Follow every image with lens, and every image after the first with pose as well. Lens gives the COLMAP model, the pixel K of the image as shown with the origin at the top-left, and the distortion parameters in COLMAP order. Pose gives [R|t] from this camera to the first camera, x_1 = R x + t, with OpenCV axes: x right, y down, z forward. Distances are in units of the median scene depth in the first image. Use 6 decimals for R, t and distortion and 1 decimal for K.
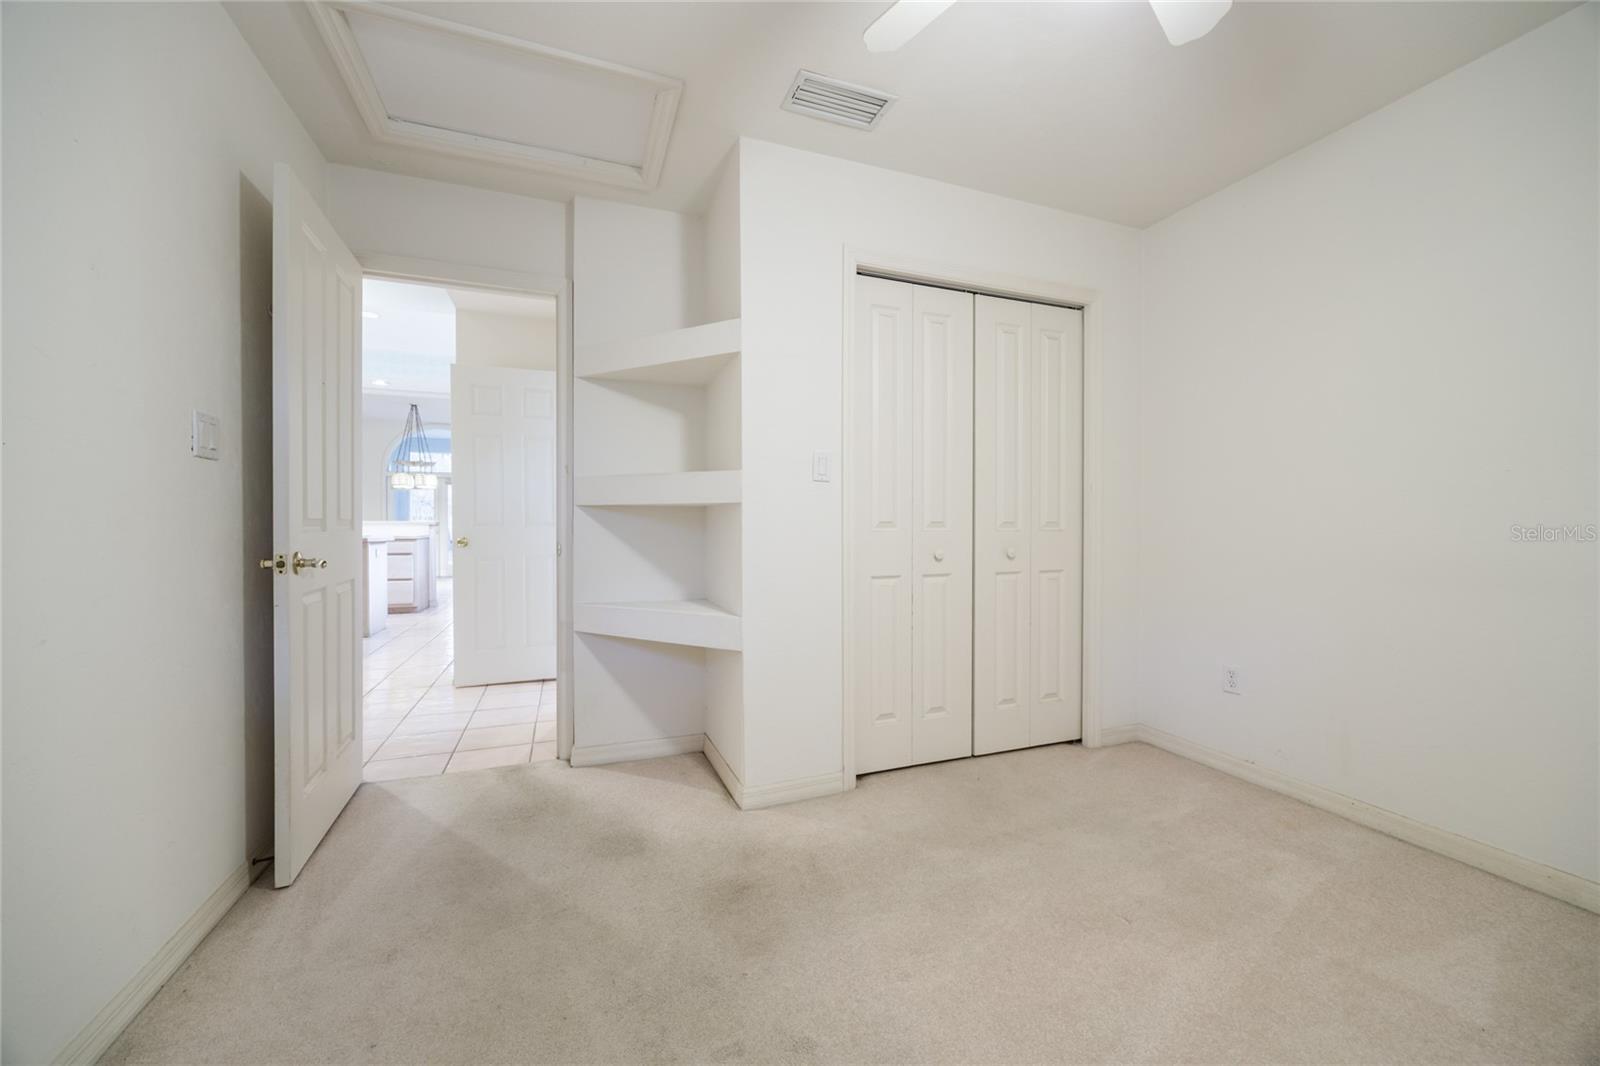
lens RADIAL K [[621.2, 0, 801.5], [0, 621.2, 527.5], [0, 0, 1]] dist [-0.001519, -0.000409]
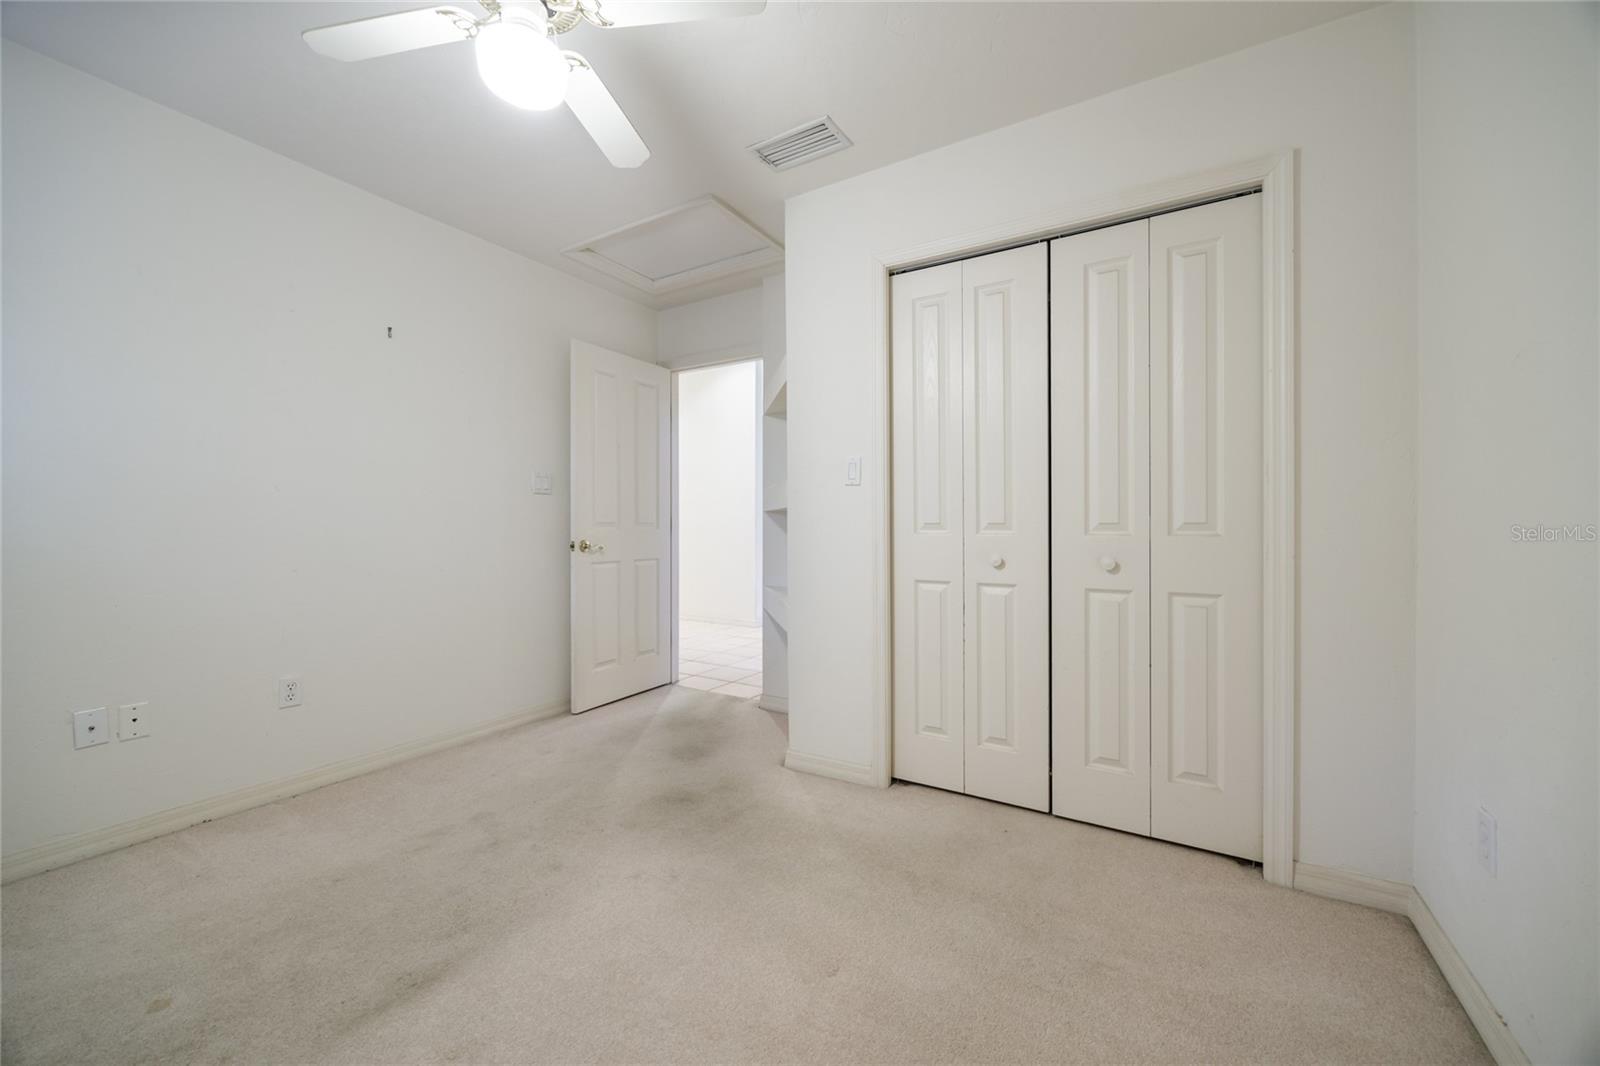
lens RADIAL K [[621.2, 0, 801.5], [0, 621.2, 527.5], [0, 0, 1]] dist [-0.001519, -0.000409]
pose [[0.600966, 0.002635, -0.799270, 0.766375], [-0.004837, 0.999988, -0.000340, -0.001561], [0.799260, 0.004070, 0.600972, 0.271721]]
